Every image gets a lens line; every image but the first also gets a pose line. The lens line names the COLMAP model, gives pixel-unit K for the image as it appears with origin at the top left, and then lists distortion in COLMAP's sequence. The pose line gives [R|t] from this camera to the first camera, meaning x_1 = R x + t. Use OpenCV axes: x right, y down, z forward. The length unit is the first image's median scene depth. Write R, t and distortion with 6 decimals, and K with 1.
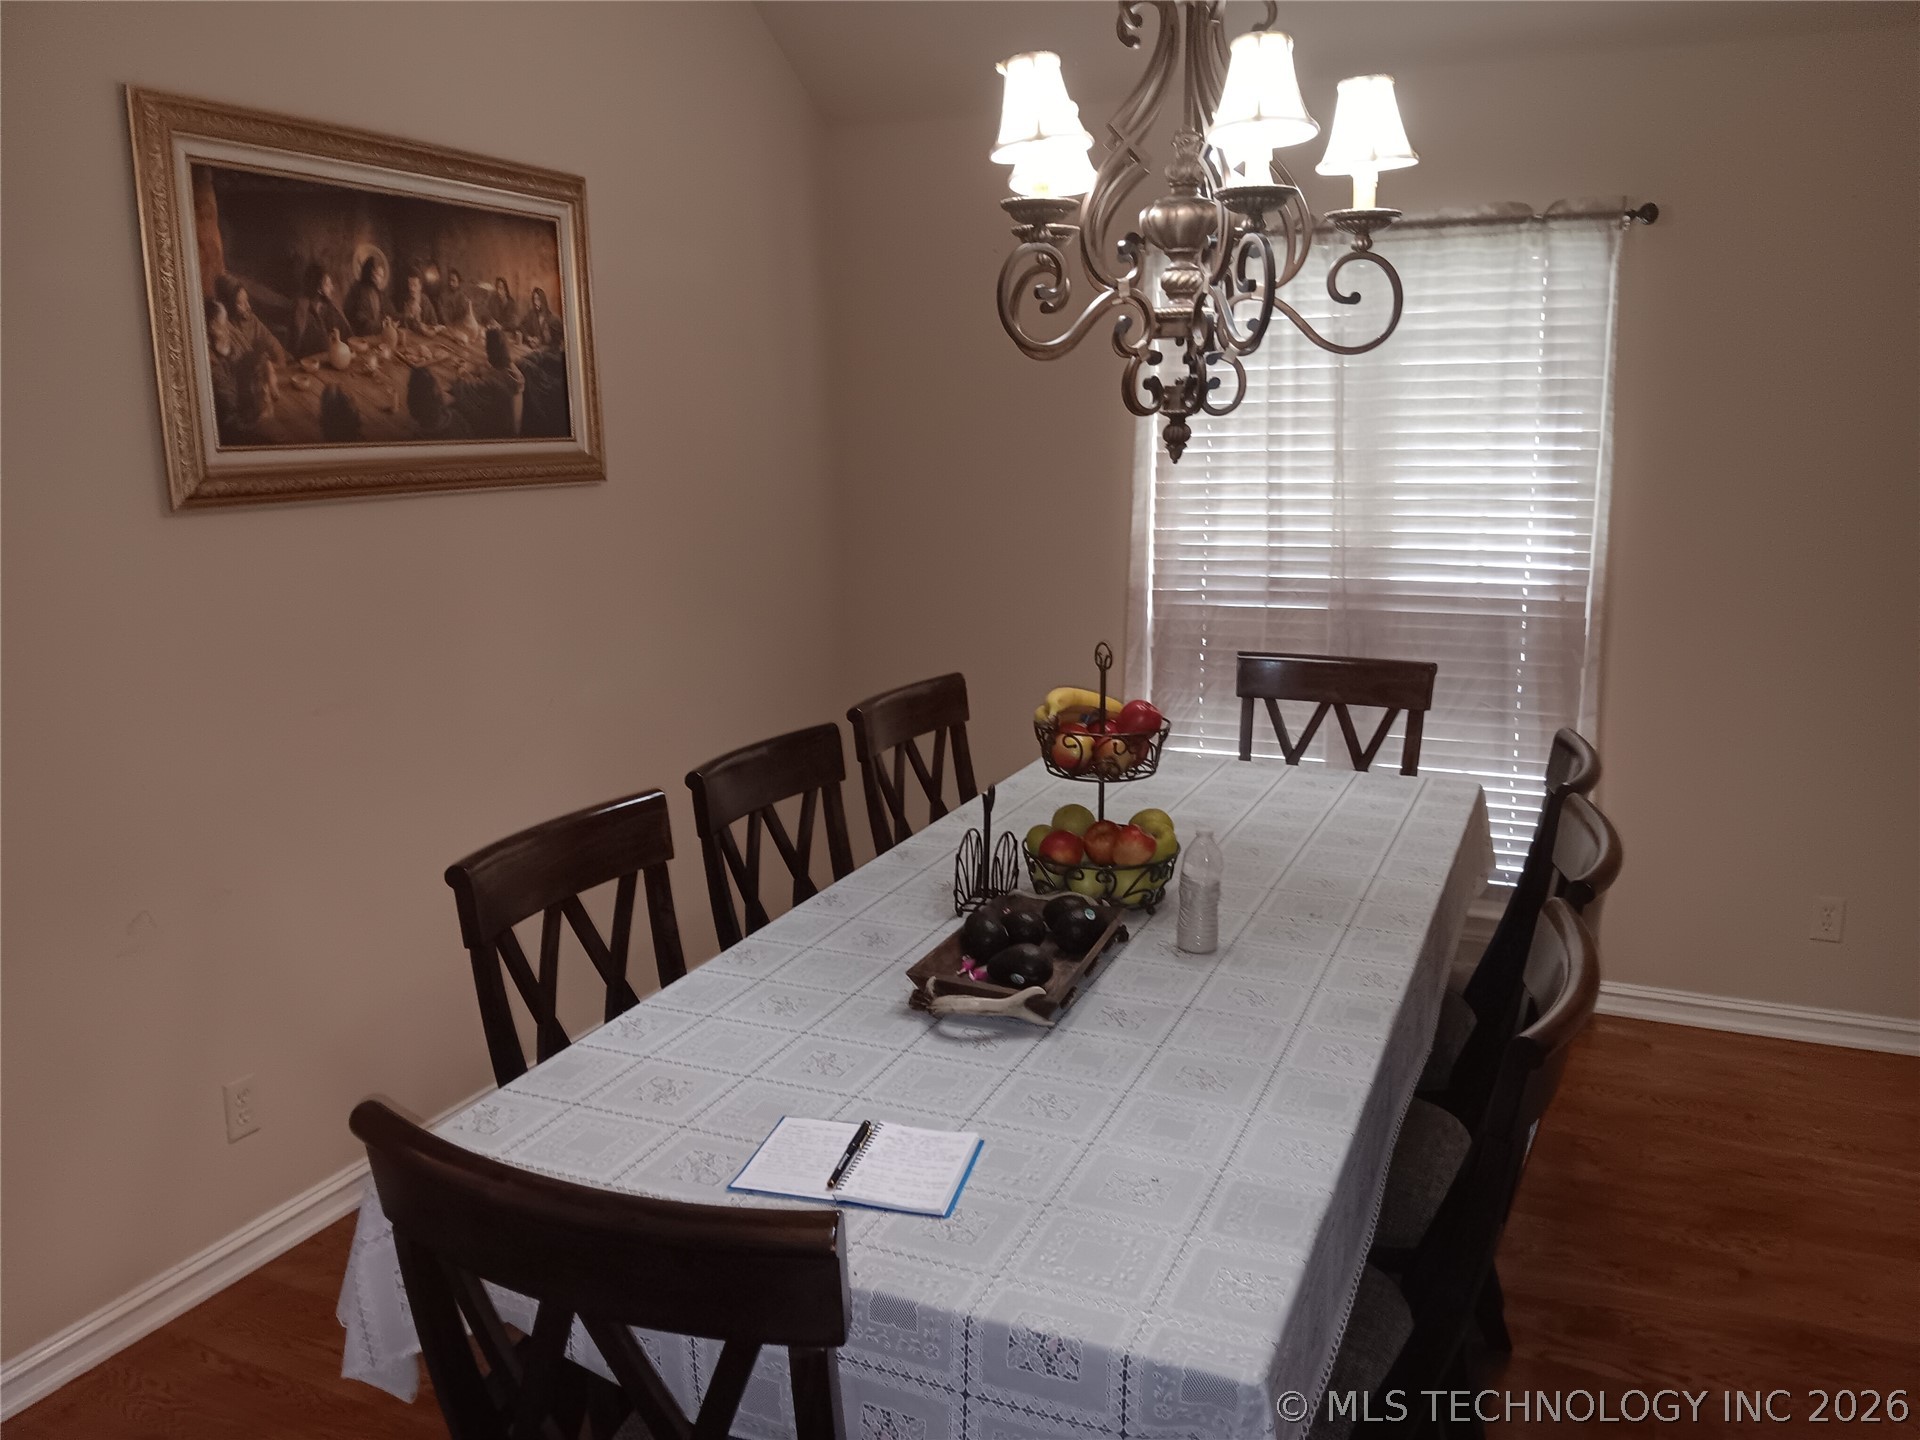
lens RADIAL K [[1467.2, 0, 949.4], [0, 1467.2, 731.5], [0, 0, 1]] dist [0.121408, -0.247434]
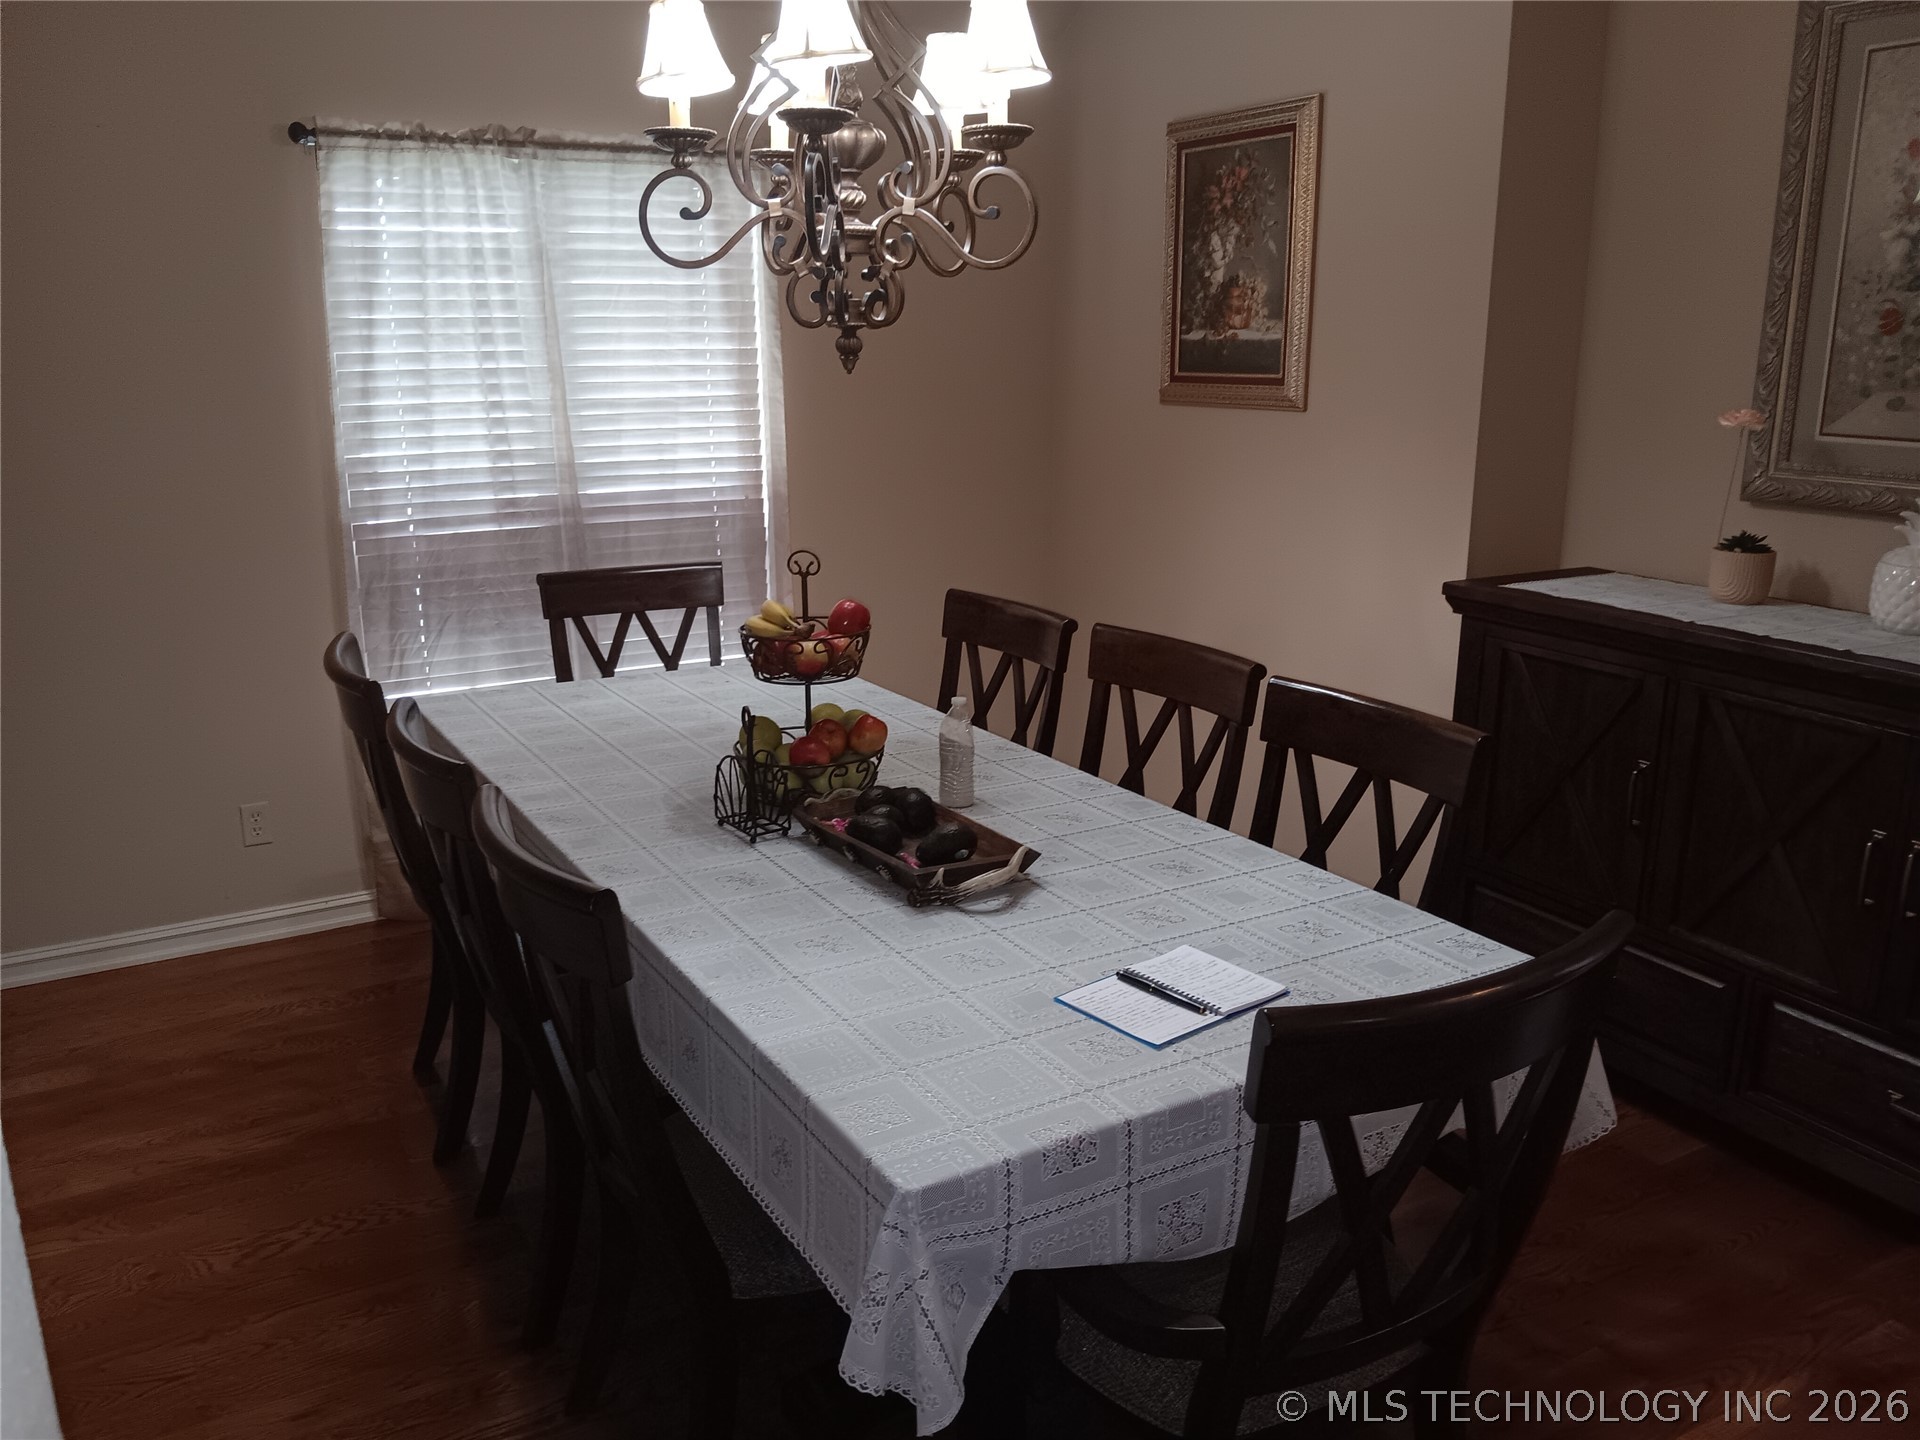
lens RADIAL K [[1467.2, 0, 949.4], [0, 1467.2, 731.5], [0, 0, 1]] dist [0.121408, -0.247434]
pose [[0.612490, -0.203889, 0.763731, -0.419260], [0.166419, 0.977769, 0.127566, -0.032632], [-0.772762, 0.048966, 0.632804, 0.172926]]
